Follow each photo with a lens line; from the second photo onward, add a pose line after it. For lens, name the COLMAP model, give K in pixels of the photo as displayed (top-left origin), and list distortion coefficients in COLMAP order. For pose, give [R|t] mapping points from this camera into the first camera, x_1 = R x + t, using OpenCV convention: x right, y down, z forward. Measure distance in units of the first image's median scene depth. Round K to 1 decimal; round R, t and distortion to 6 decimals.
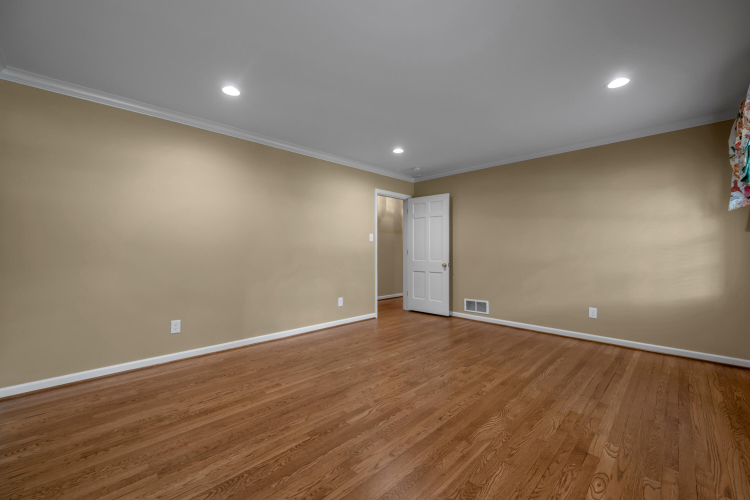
lens RADIAL K [[297.7, 0, 375.0], [0, 297.7, 250.0], [0, 0, 1]] dist [0.017218, -0.000014]
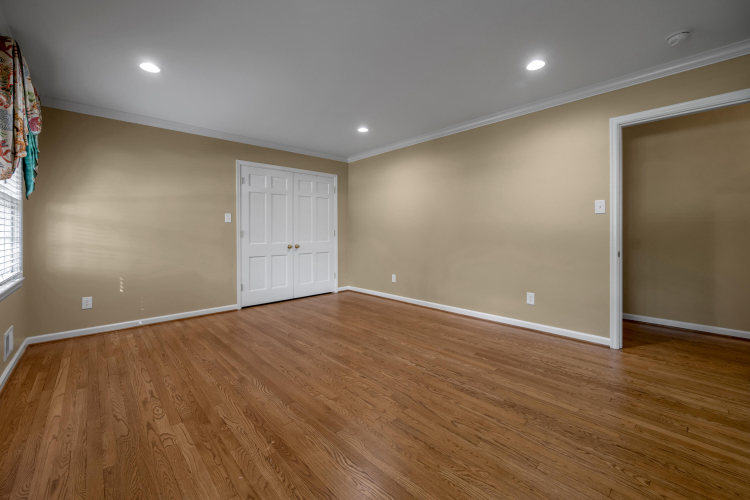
lens RADIAL K [[304.5, 0, 380.4], [0, 304.5, 233.1], [0, 0, 1]] dist [-0.001233, -0.000022]
pose [[-0.012222, 0.003270, -0.999920, 1.071362], [0.009693, 0.999948, 0.003152, 0.007707], [0.999878, -0.009654, -0.012253, 1.044450]]
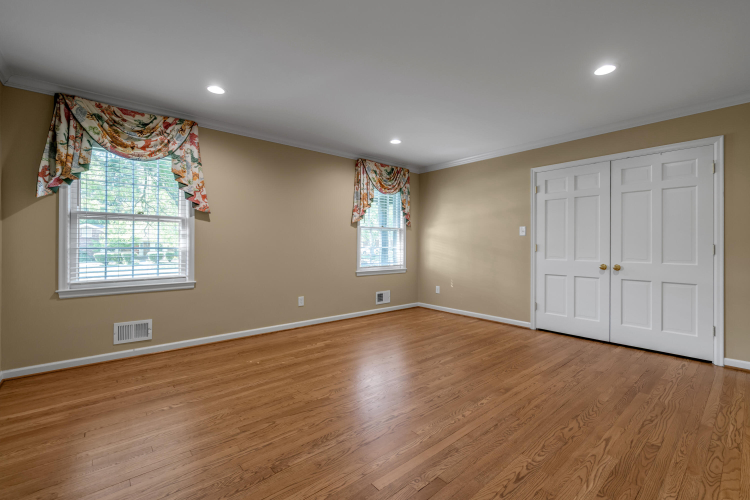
lens RADIAL K [[329.8, 0, 377.7], [0, 329.8, 245.1], [0, 0, 1]] dist [-0.001628, -0.000124]
pose [[-0.997896, -0.006153, 0.064537, 0.133565], [-0.006305, 0.999978, -0.002157, 0.005020], [-0.064522, -0.002560, -0.997913, 1.932950]]
